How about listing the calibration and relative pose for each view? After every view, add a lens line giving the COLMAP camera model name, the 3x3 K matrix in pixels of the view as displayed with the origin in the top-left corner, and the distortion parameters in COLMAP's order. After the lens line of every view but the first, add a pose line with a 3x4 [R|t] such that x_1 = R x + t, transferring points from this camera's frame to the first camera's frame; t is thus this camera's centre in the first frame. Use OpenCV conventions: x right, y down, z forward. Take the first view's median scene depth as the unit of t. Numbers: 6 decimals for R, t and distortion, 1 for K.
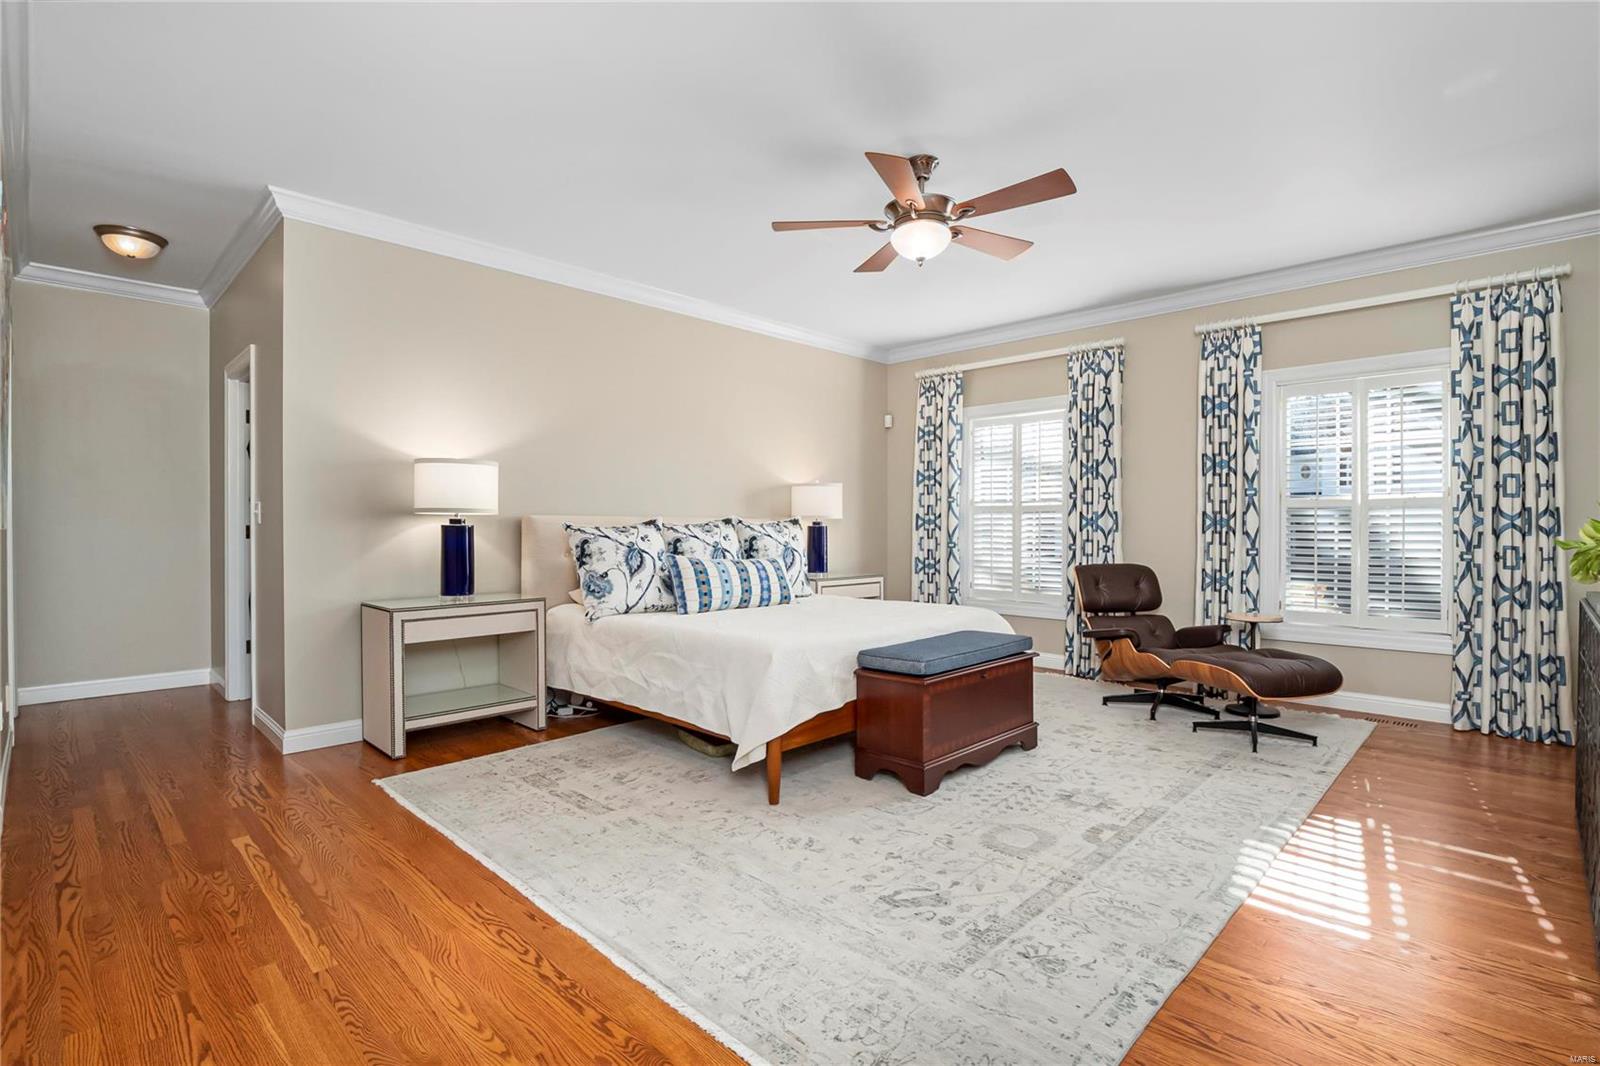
lens RADIAL K [[758.9, 0, 800.8], [0, 758.9, 538.1], [0, 0, 1]] dist [-0.019129, 0.003944]
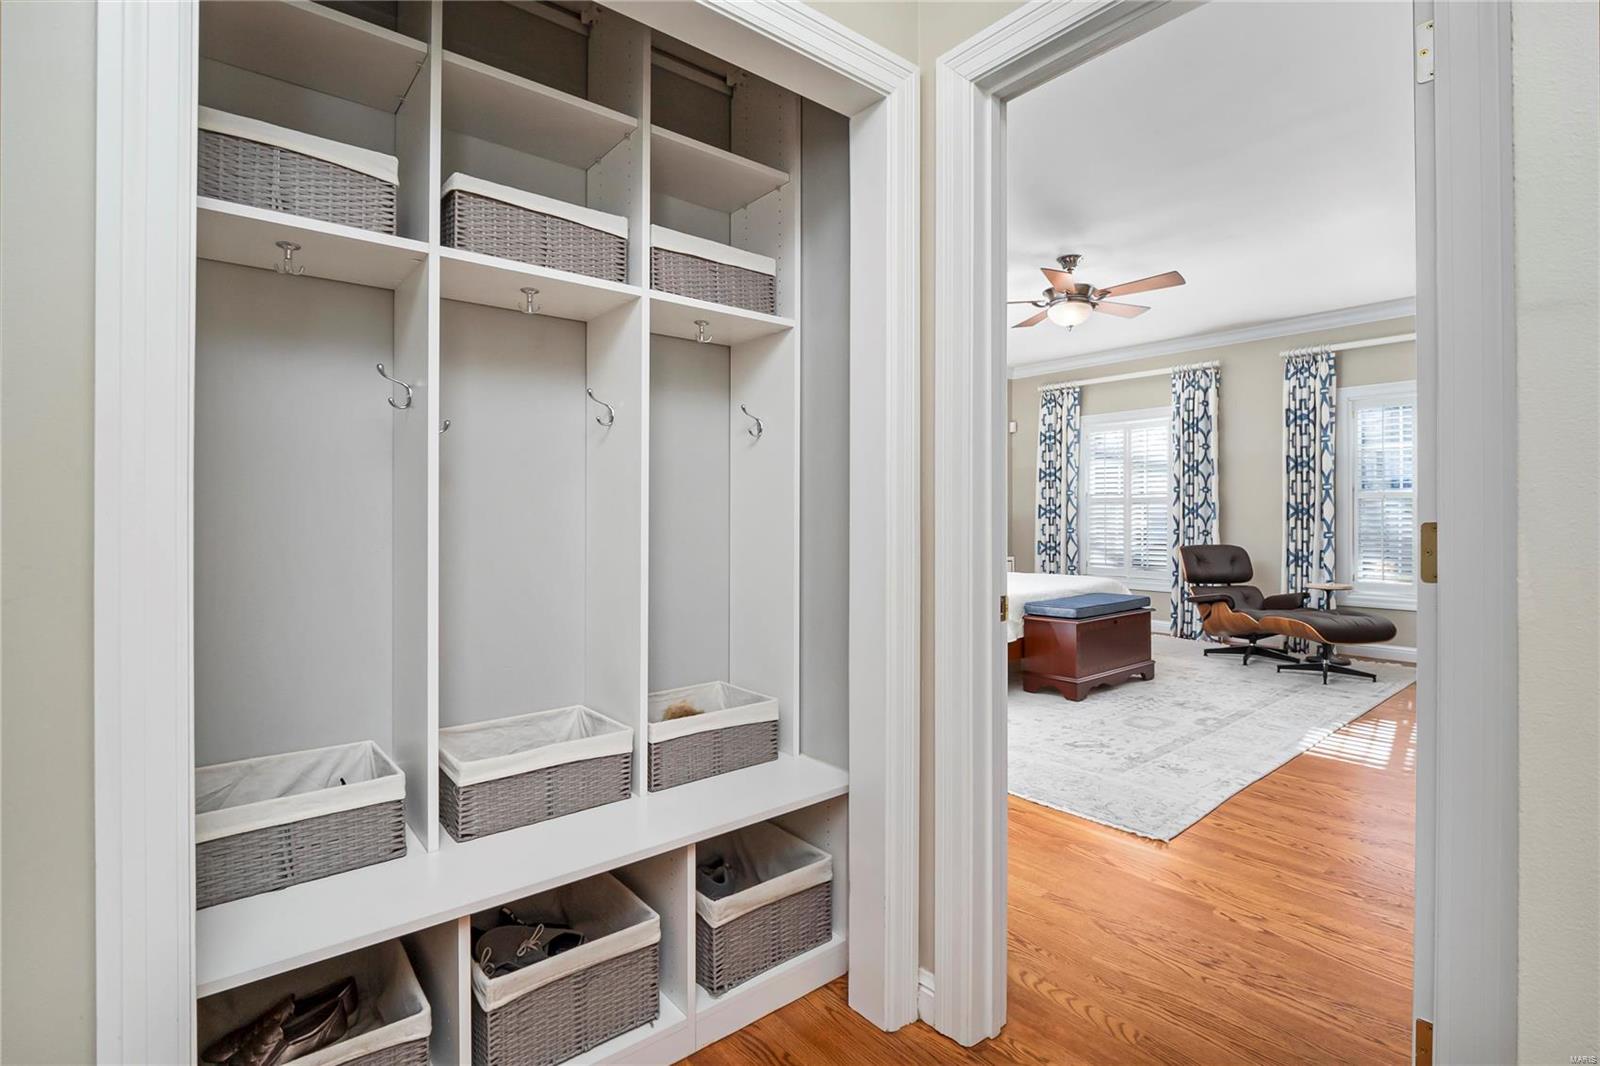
lens RADIAL K [[758.9, 0, 800.8], [0, 758.9, 518.4], [0, 0, 1]] dist [-0.019129, 0.003944]
pose [[0.994693, -0.002065, -0.102866, -0.137074], [0.000845, 0.999929, -0.011911, 0.005260], [0.102883, 0.011761, 0.994624, -0.317819]]
